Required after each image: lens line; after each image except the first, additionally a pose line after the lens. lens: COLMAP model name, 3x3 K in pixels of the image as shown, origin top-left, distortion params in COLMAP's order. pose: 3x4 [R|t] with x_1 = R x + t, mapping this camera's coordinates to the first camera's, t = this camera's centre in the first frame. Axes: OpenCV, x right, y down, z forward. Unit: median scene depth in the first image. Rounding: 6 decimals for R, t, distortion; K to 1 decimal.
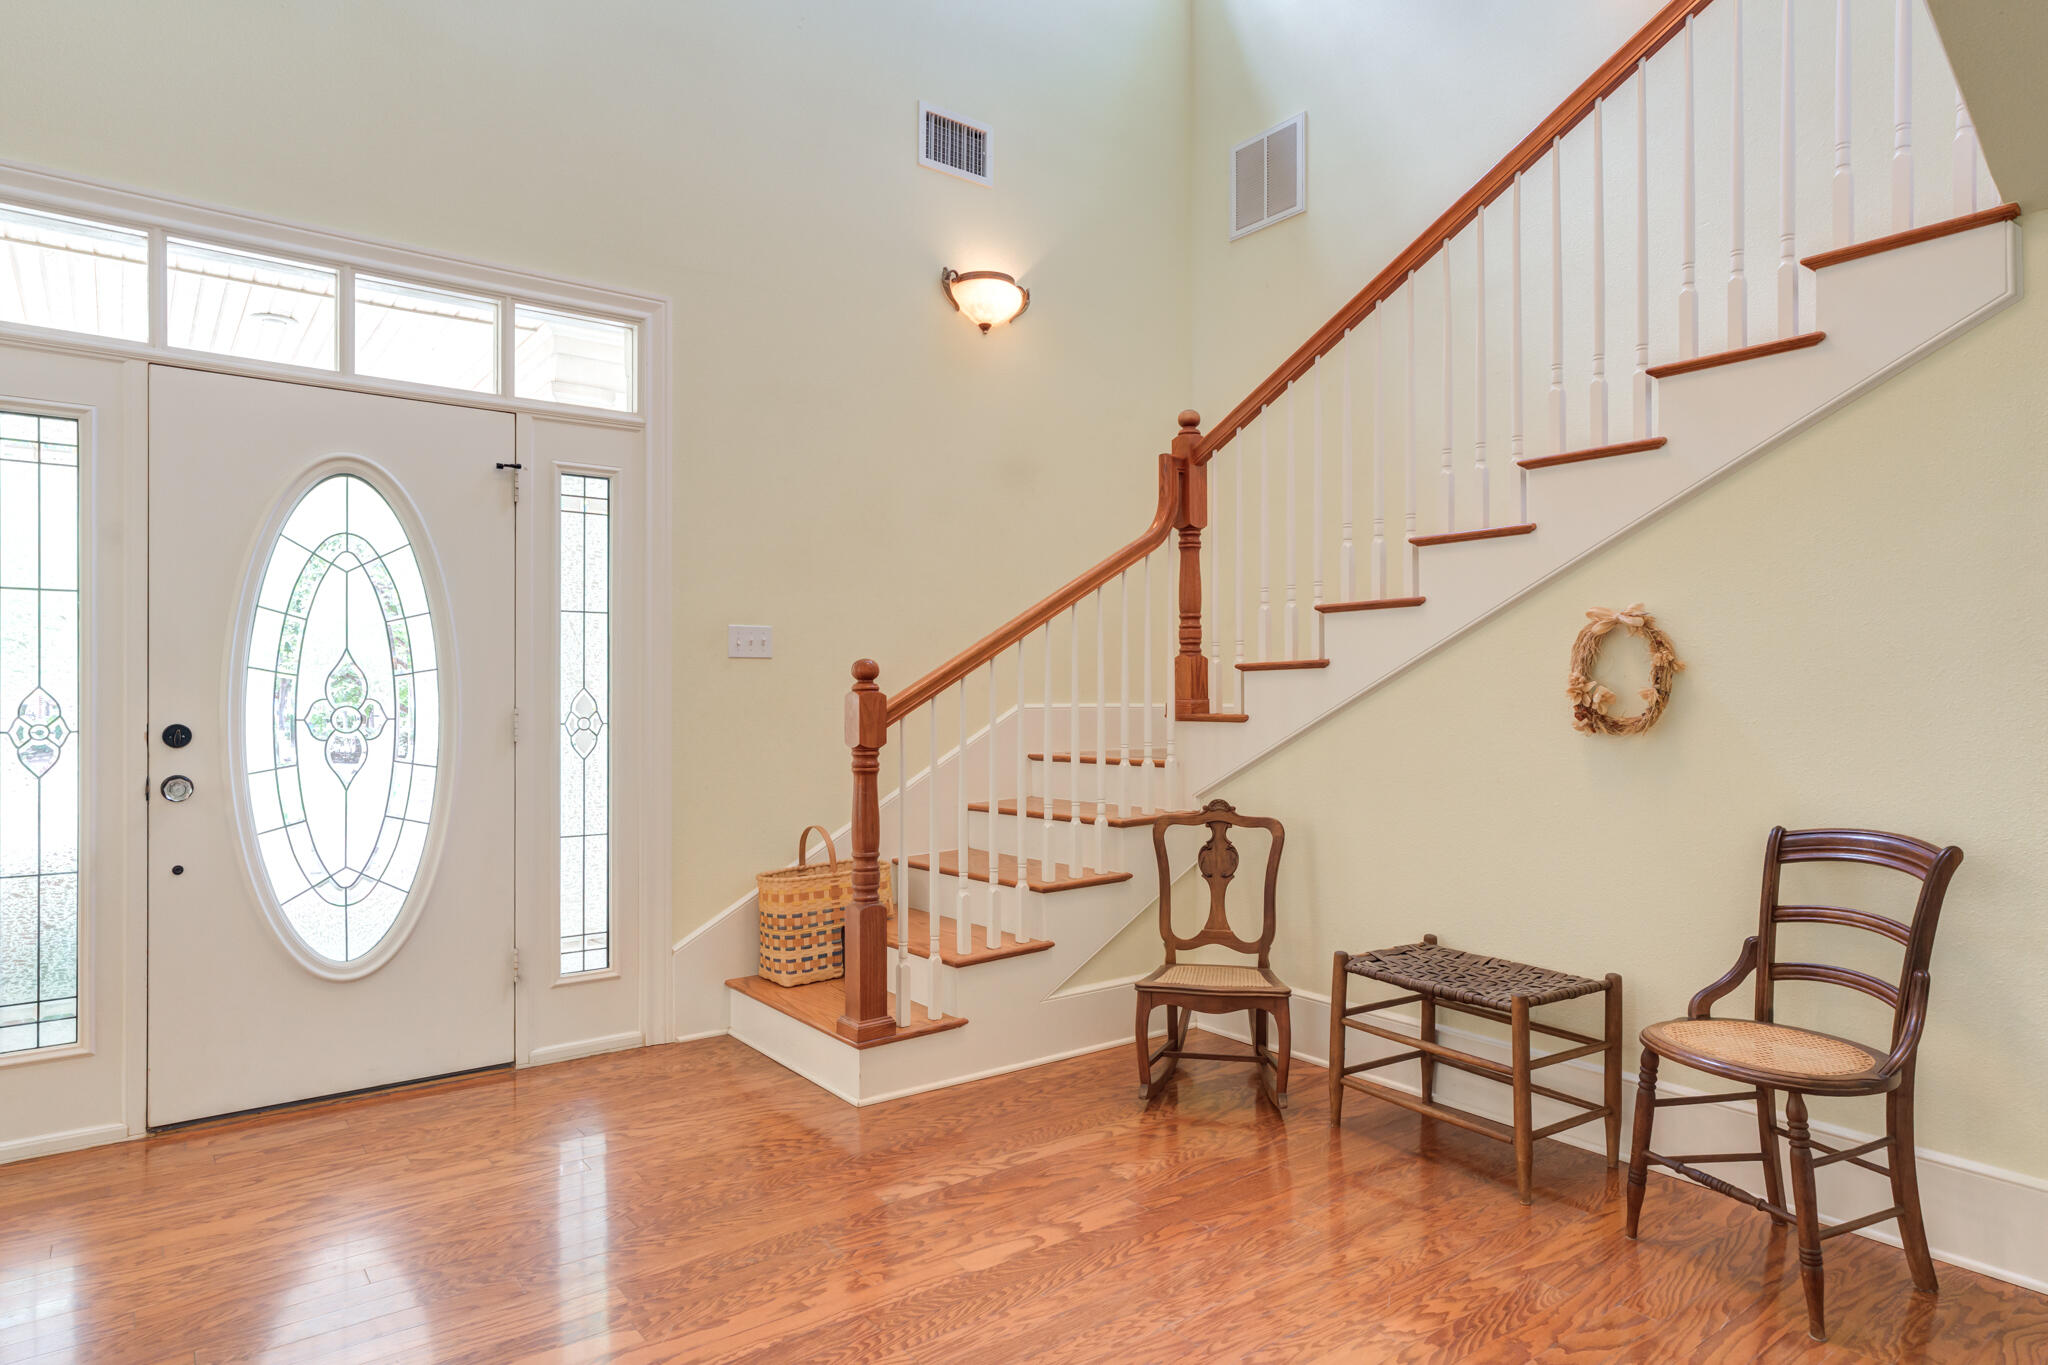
lens RADIAL K [[1200.1, 0, 1024.0], [0, 1200.1, 682.5], [0, 0, 1]] dist [-0.027512, 0.000302]
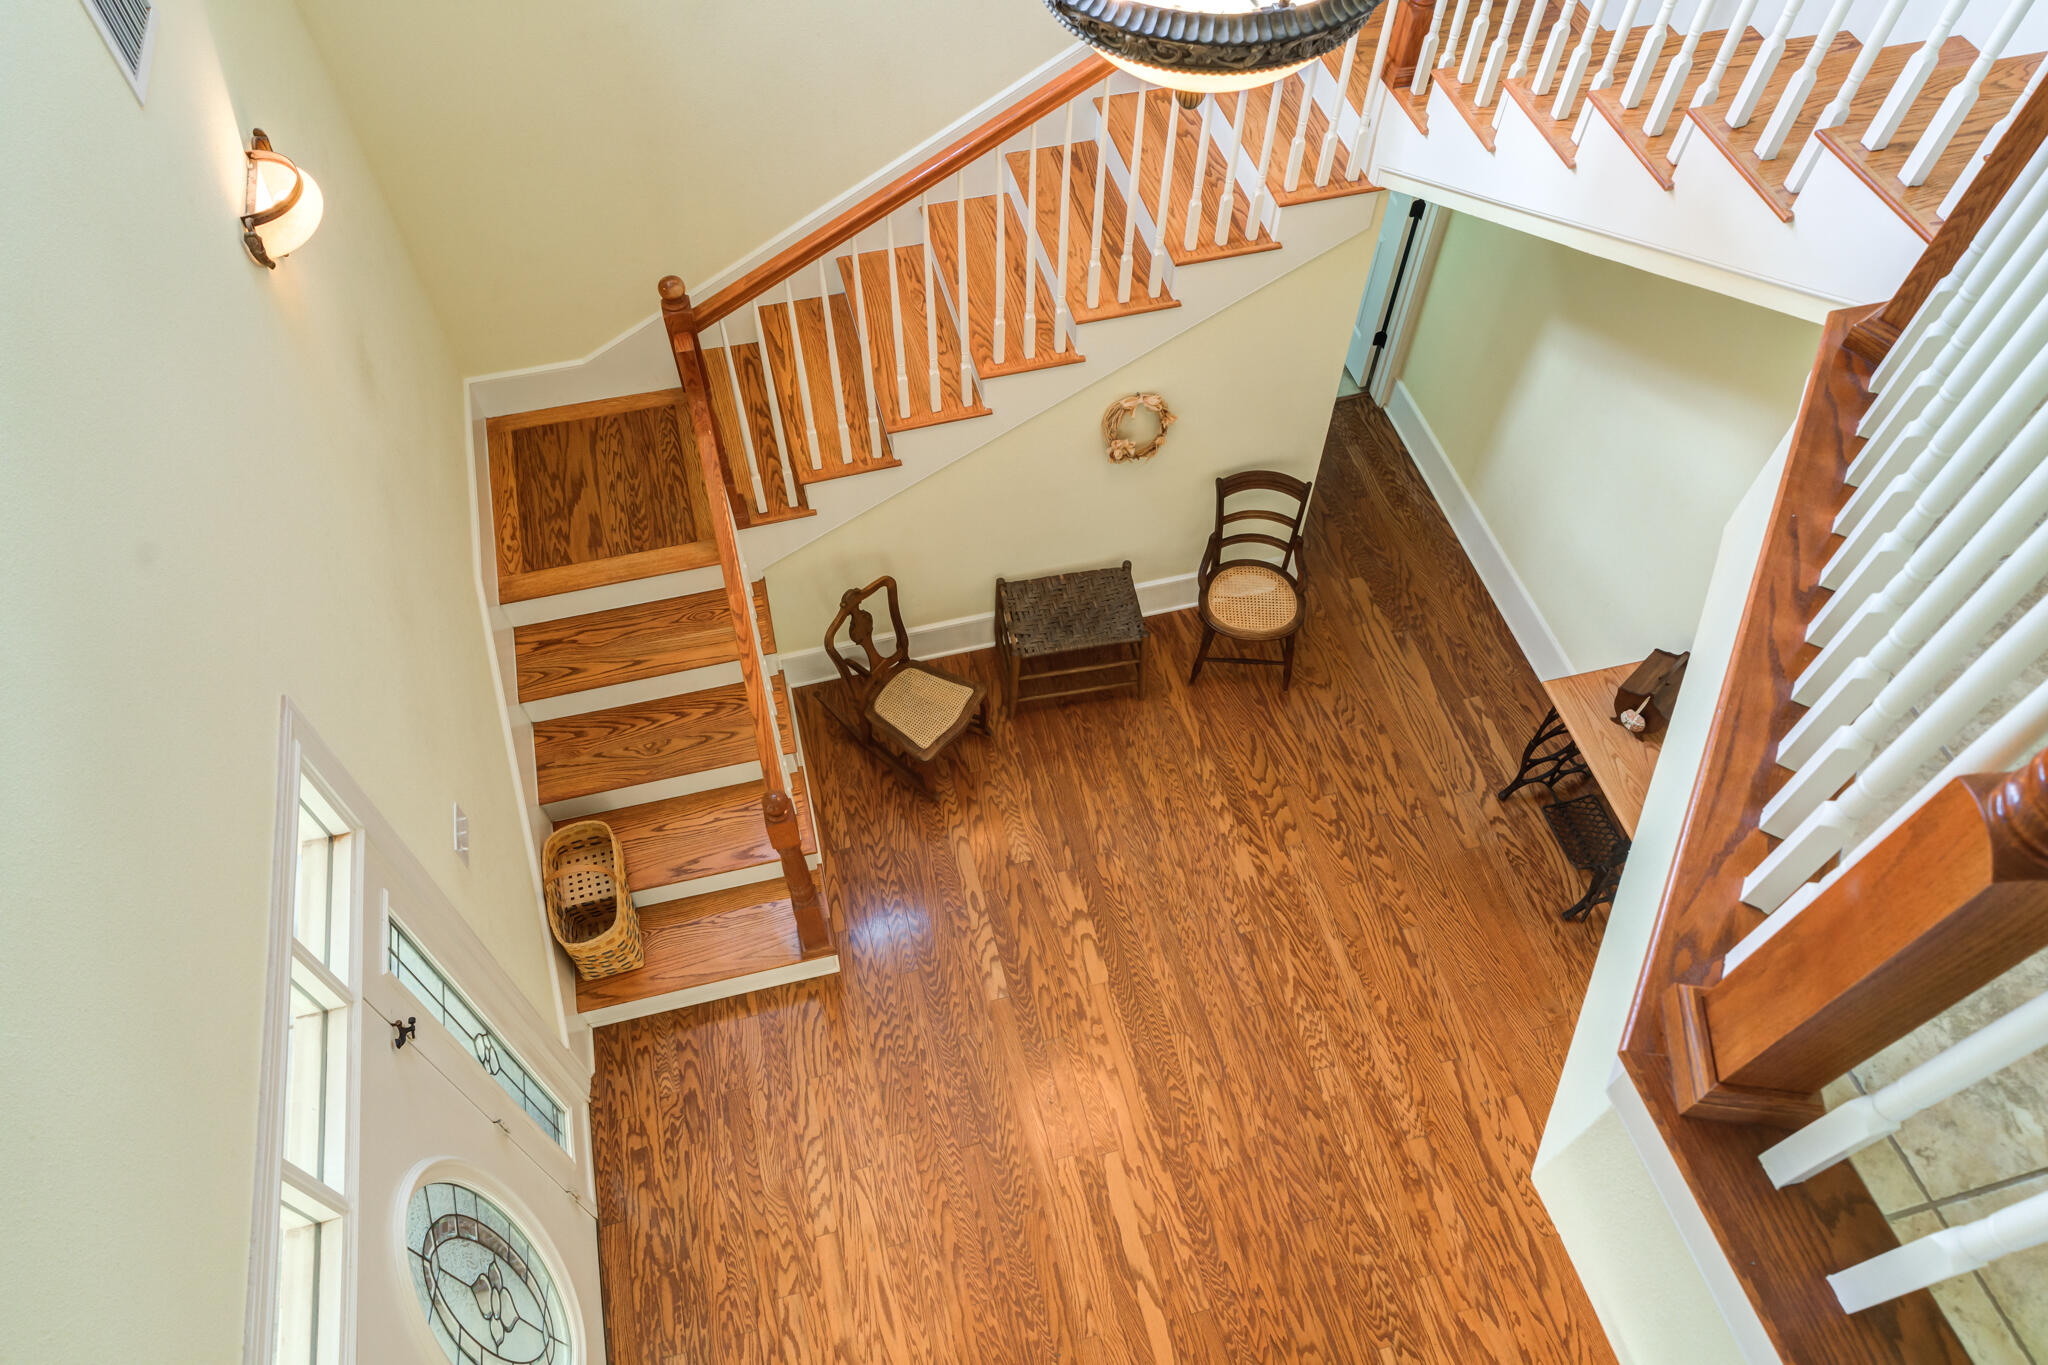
lens RADIAL K [[1350.1, 0, 1024.0], [0, 1350.1, 682.5], [0, 0, 1]] dist [0.003491, 0.001368]
pose [[0.390526, -0.757083, 0.523750, -0.776141], [-0.012474, 0.564523, 0.825323, -1.385768], [-0.920507, -0.328843, 0.211017, 0.752390]]
